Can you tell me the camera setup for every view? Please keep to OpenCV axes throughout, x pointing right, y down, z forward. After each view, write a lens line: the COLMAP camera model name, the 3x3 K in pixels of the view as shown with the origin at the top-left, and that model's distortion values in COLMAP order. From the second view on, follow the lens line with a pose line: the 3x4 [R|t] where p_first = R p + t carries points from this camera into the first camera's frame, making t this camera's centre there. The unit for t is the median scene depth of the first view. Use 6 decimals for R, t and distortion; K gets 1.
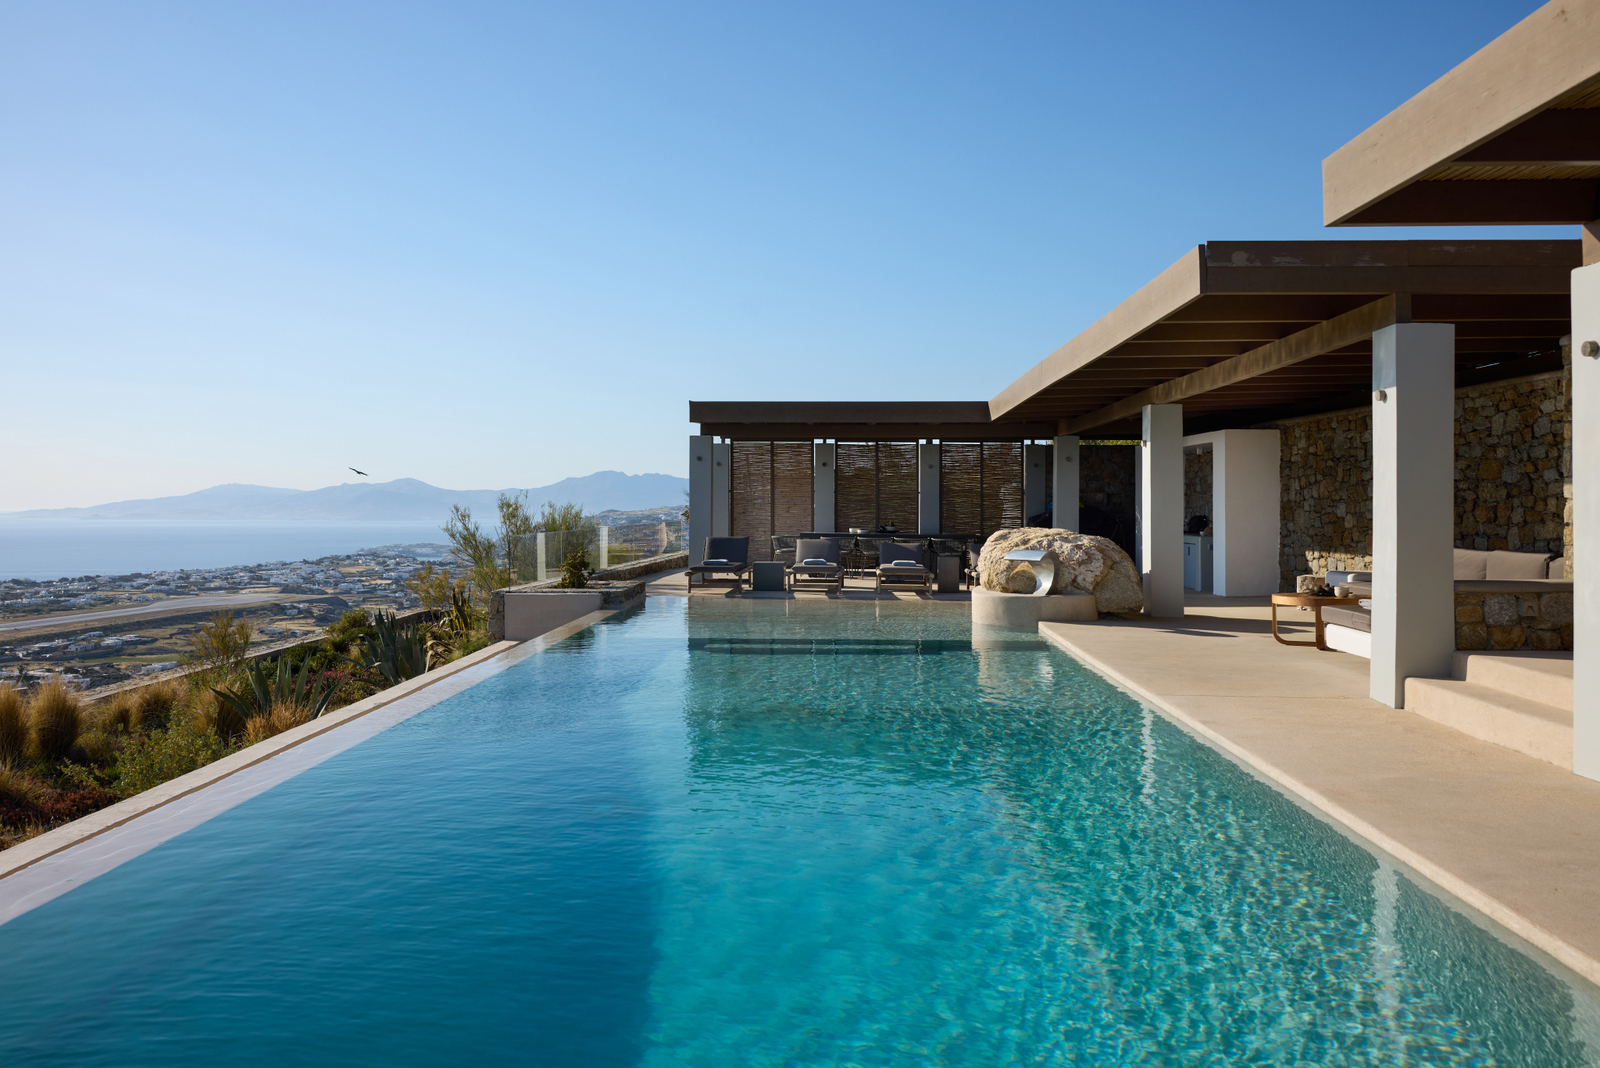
lens RADIAL K [[1311.4, 0, 797.4], [0, 1311.4, 530.0], [0, 0, 1]] dist [-0.014345, 0.000563]
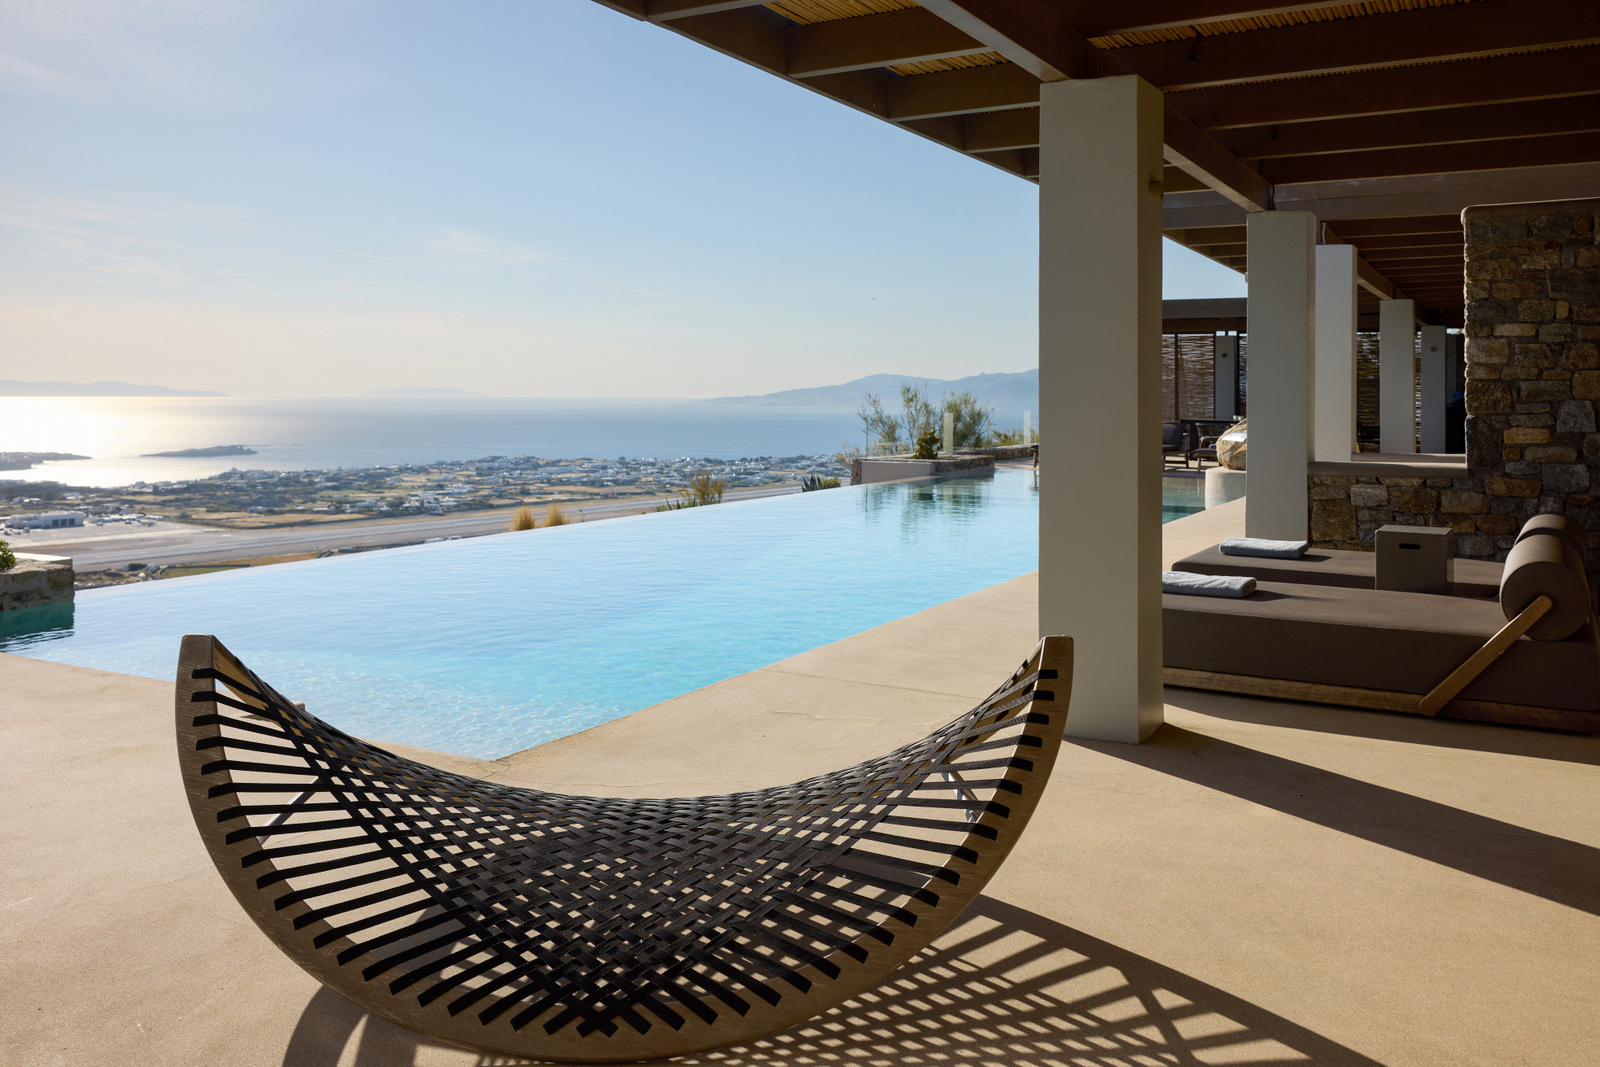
lens RADIAL K [[1311.4, 0, 800.0], [0, 1311.4, 533.8], [0, 0, 1]] dist [-0.014345, 0.000563]
pose [[0.891760, 0.051868, -0.449526, 0.201590], [-0.012983, 0.995933, 0.089158, 0.004070], [0.452323, -0.073671, 0.888806, -0.111347]]
